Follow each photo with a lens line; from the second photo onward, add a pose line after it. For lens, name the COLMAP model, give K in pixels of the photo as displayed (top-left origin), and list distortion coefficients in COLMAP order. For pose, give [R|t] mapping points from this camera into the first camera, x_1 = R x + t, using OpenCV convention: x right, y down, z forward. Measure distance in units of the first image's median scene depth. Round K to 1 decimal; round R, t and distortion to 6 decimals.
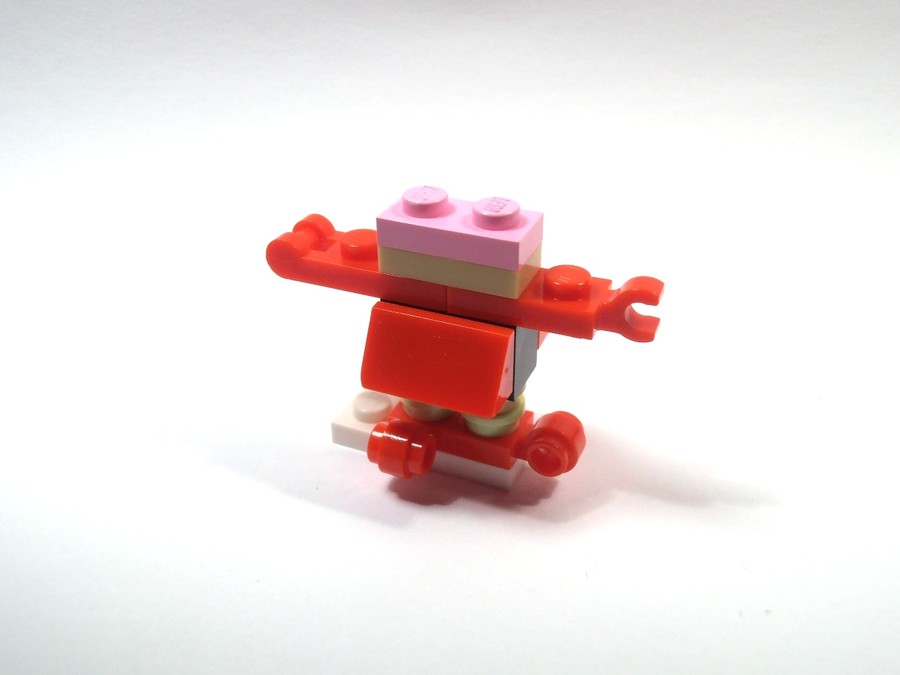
lens RADIAL K [[833.5, 0, 455.8], [0, 833.5, 343.3], [0, 0, 1]] dist [-0.006337, 0.000000]
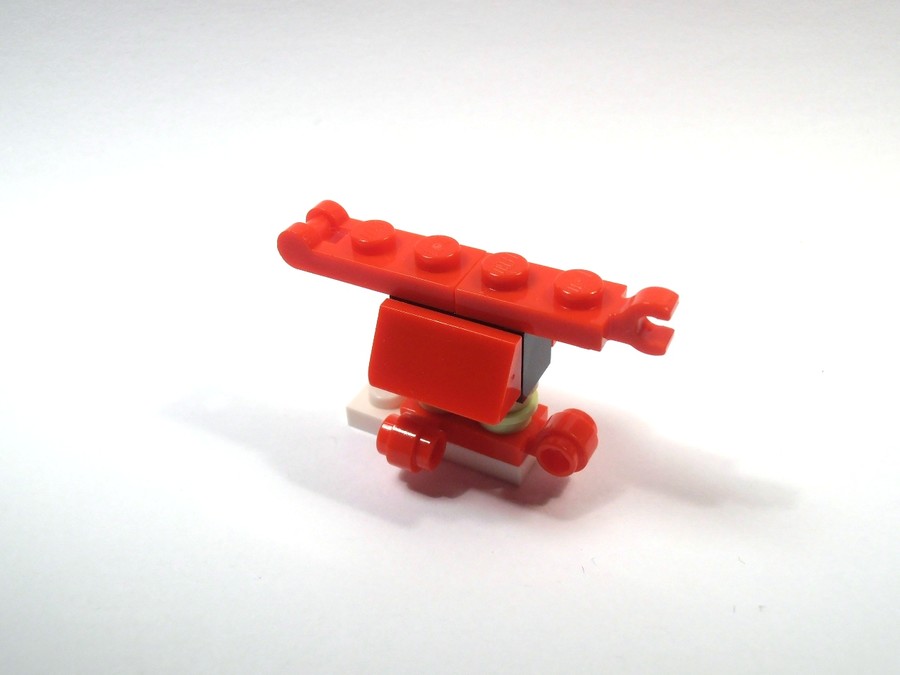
lens RADIAL K [[833.5, 0, 450.4], [0, 833.5, 343.7], [0, 0, 1]] dist [-0.006337, 0.000000]
pose [[0.995436, 0.032187, -0.089840, 0.068736], [-0.021822, 0.993234, 0.114058, -0.106946], [0.092903, -0.111577, 0.989404, 0.026800]]
